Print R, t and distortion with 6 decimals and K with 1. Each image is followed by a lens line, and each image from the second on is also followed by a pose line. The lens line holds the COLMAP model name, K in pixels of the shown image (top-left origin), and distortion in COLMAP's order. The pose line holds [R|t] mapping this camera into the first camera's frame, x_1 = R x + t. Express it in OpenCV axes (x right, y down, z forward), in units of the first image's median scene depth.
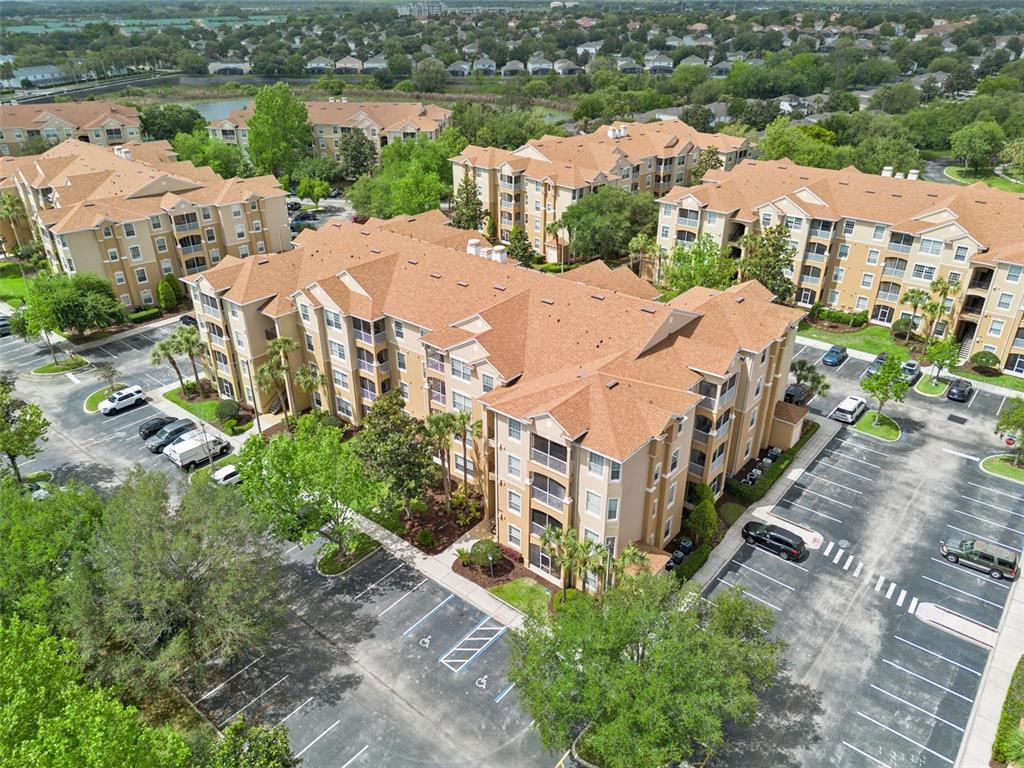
lens RADIAL K [[728.0, 0, 505.7], [0, 728.0, 377.9], [0, 0, 1]] dist [0.069674, -0.072761]
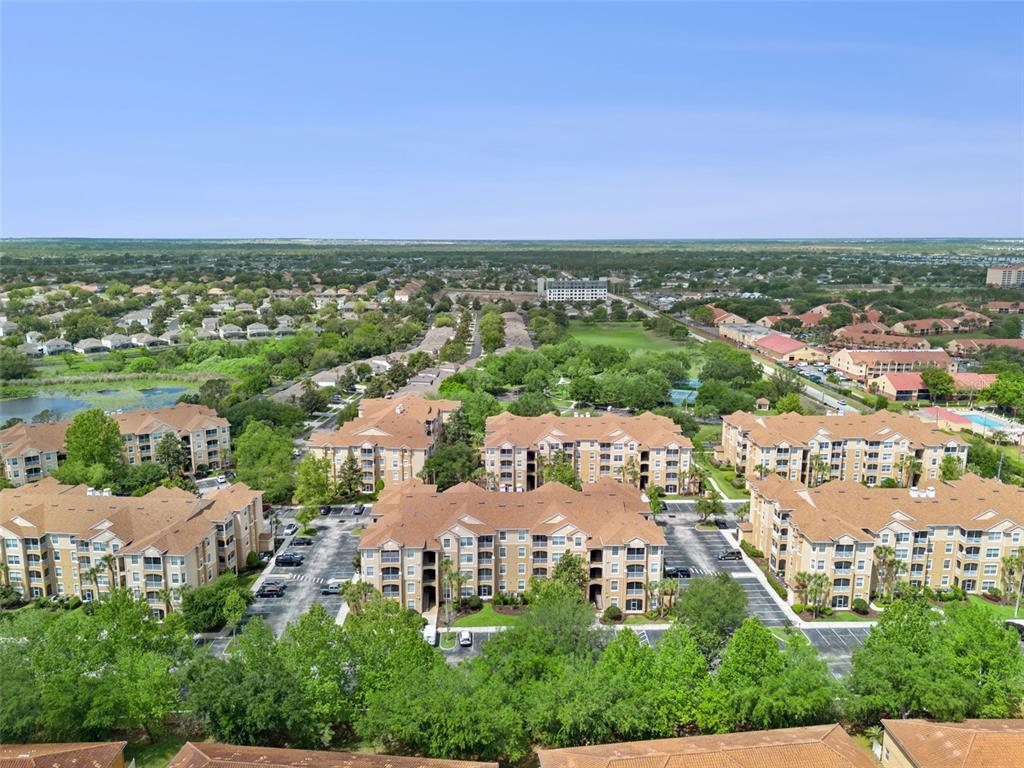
lens RADIAL K [[728.0, 0, 505.7], [0, 728.0, 377.9], [0, 0, 1]] dist [0.069674, -0.072761]
pose [[0.753119, -0.119834, 0.646878, -1.102087], [0.299804, 0.937752, -0.175324, -0.095256], [-0.585602, 0.325976, 0.742166, -0.494258]]
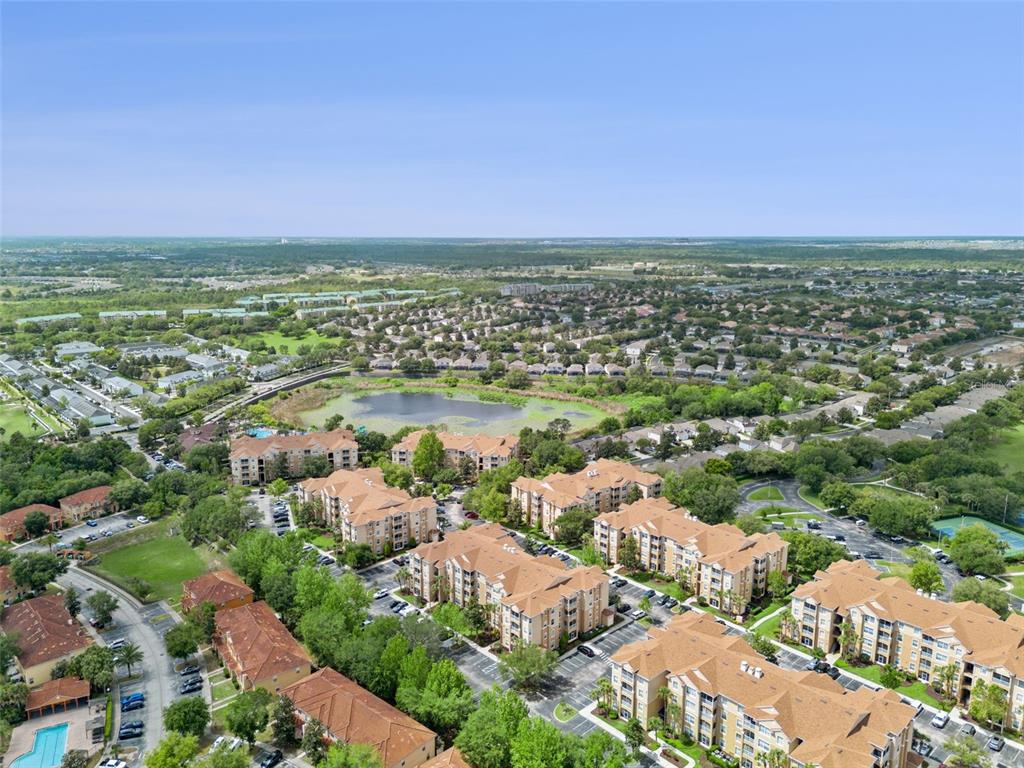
lens RADIAL K [[728.0, 0, 505.7], [0, 728.0, 377.9], [0, 0, 1]] dist [0.069674, -0.072761]
pose [[0.991541, 0.028914, -0.126534, 0.268201], [-0.063594, 0.958065, -0.279405, -0.006667], [0.113149, 0.285089, 0.951799, -1.736652]]
